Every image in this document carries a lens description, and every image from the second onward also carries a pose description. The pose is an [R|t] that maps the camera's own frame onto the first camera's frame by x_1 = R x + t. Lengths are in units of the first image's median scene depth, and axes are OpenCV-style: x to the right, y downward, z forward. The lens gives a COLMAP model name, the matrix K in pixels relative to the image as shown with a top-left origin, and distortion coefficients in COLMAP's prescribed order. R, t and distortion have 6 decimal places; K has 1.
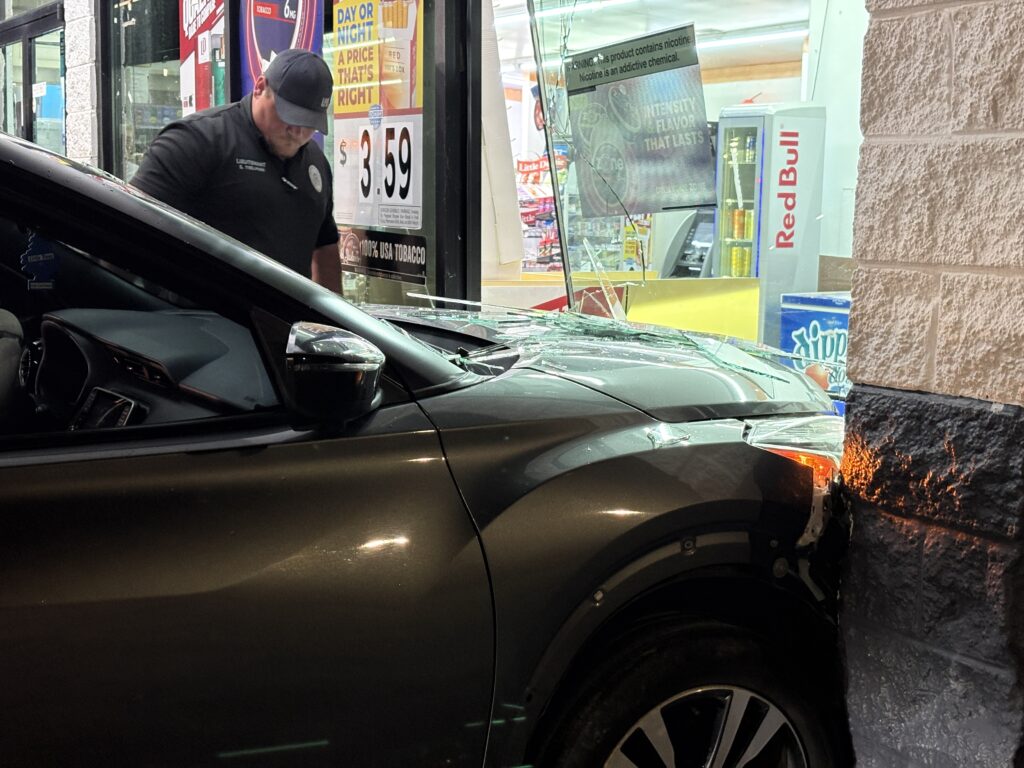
lens RADIAL K [[1529.1, 0, 509.1], [0, 1529.1, 386.4], [0, 0, 1]] dist [0.098193, 0.000000]
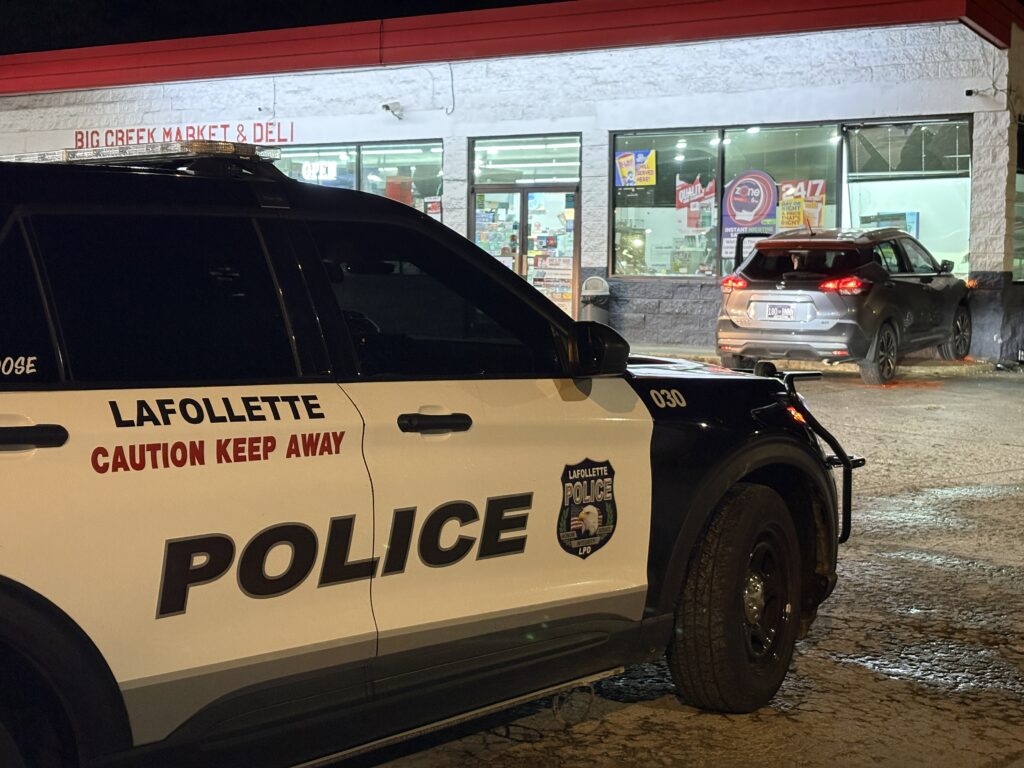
lens RADIAL K [[1529.1, 0, 518.0], [0, 1529.1, 377.9], [0, 0, 1]] dist [0.098193, 0.000000]
pose [[0.898852, -0.040217, 0.436404, -4.827859], [0.061758, 0.997467, -0.035281, 0.617738], [-0.433880, 0.058664, 0.899059, -4.469079]]
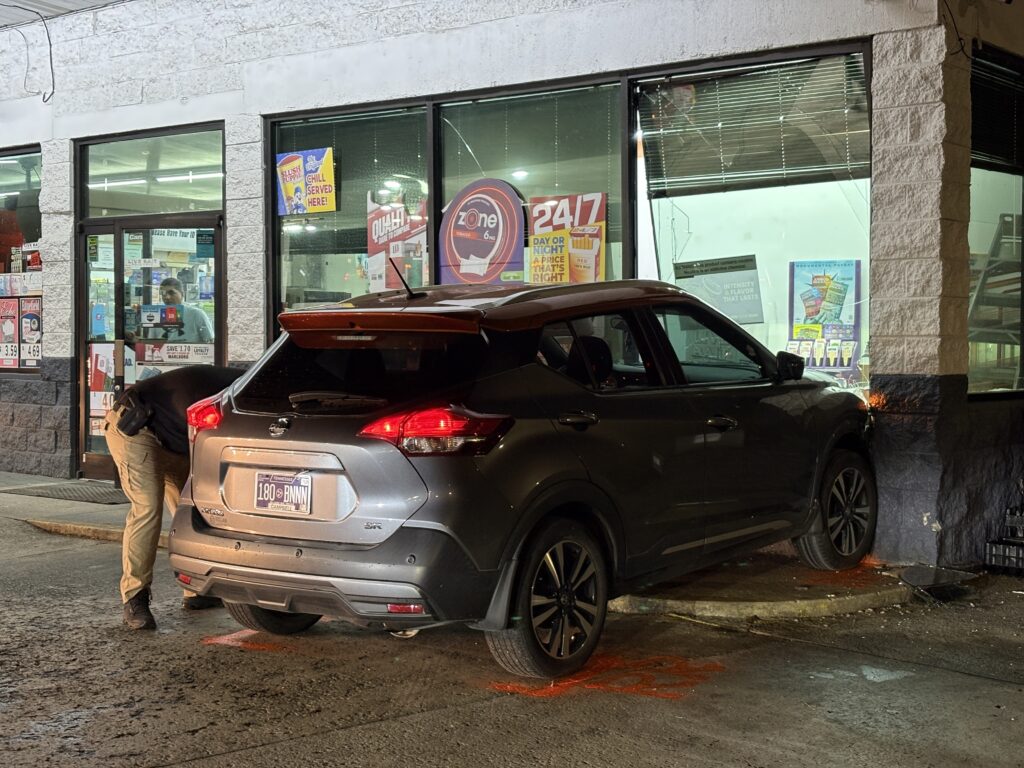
lens RADIAL K [[1529.1, 0, 503.8], [0, 1529.1, 390.4], [0, 0, 1]] dist [0.098193, 0.000000]
pose [[0.935551, -0.026782, 0.352176, -1.697749], [0.059035, 0.994951, -0.081163, 0.256439], [-0.348224, 0.096723, 0.932408, -1.780518]]
